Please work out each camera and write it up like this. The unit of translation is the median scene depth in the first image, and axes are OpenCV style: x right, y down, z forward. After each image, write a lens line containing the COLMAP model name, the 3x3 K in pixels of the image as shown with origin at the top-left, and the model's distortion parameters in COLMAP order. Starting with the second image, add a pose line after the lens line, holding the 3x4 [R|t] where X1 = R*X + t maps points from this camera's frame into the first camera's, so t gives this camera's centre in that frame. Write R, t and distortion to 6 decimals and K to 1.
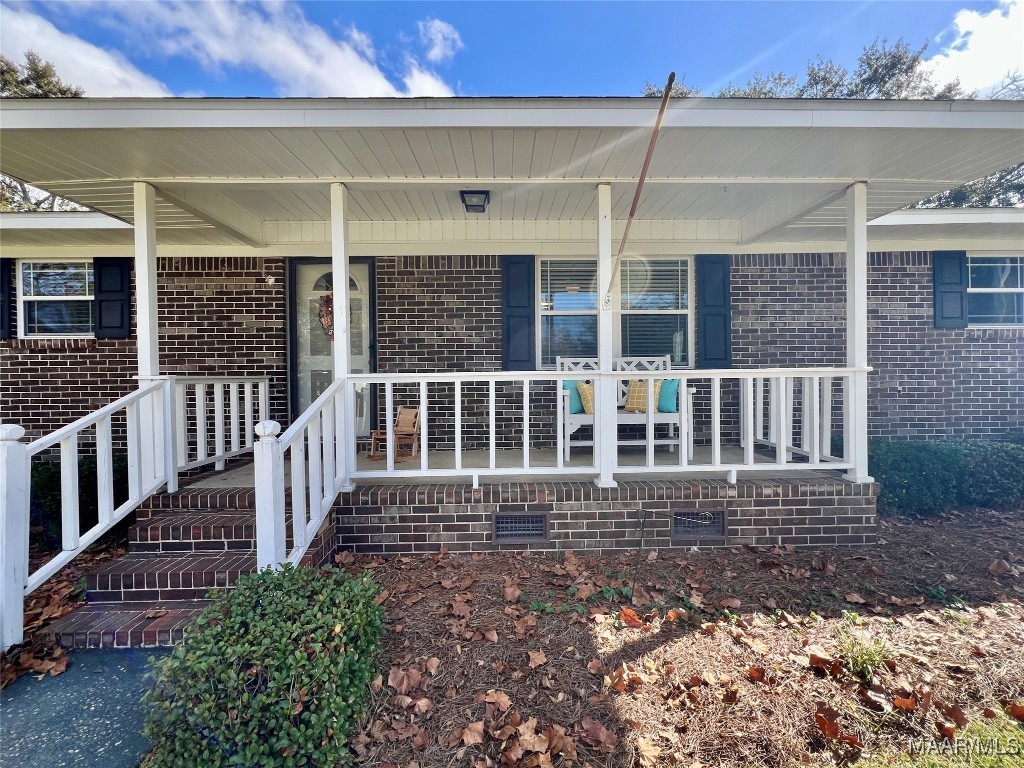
lens RADIAL K [[413.1, 0, 512.0], [0, 413.1, 384.0], [0, 0, 1]] dist [0.000716, 0.000075]
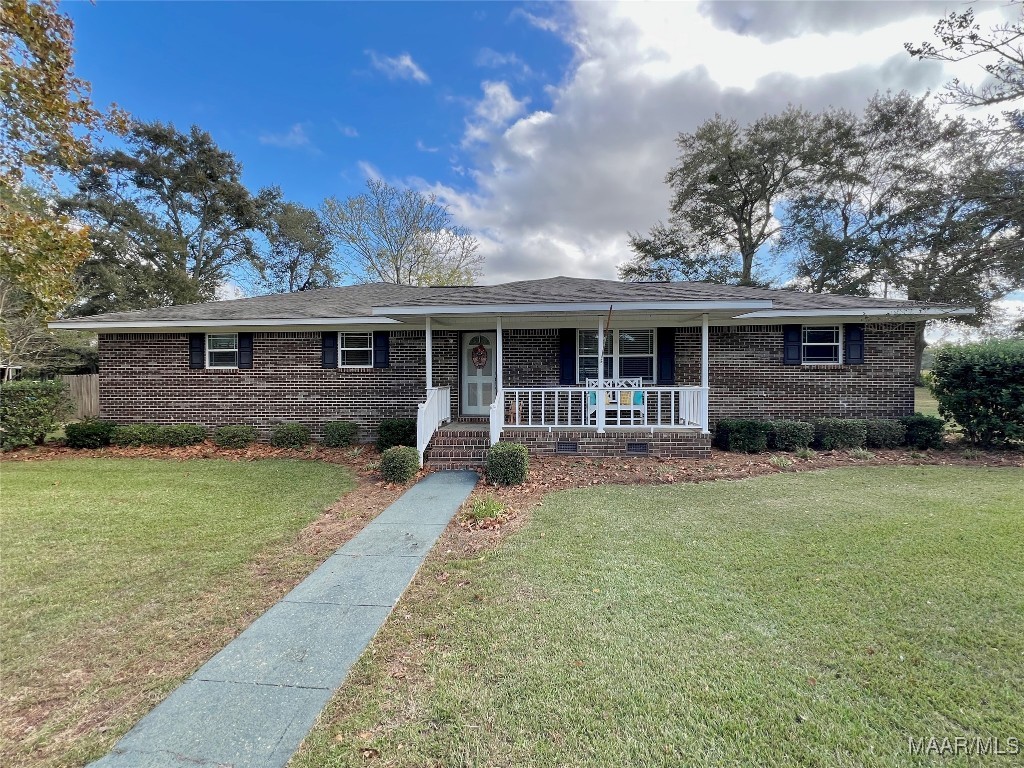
lens RADIAL K [[448.0, 0, 512.0], [0, 448.0, 384.0], [0, 0, 1]] dist [-0.001463, -0.000277]
pose [[0.993348, 0.008659, -0.114829, -0.004445], [-0.006760, 0.999834, 0.016922, -0.079245], [0.114956, -0.016034, 0.993241, -1.437398]]
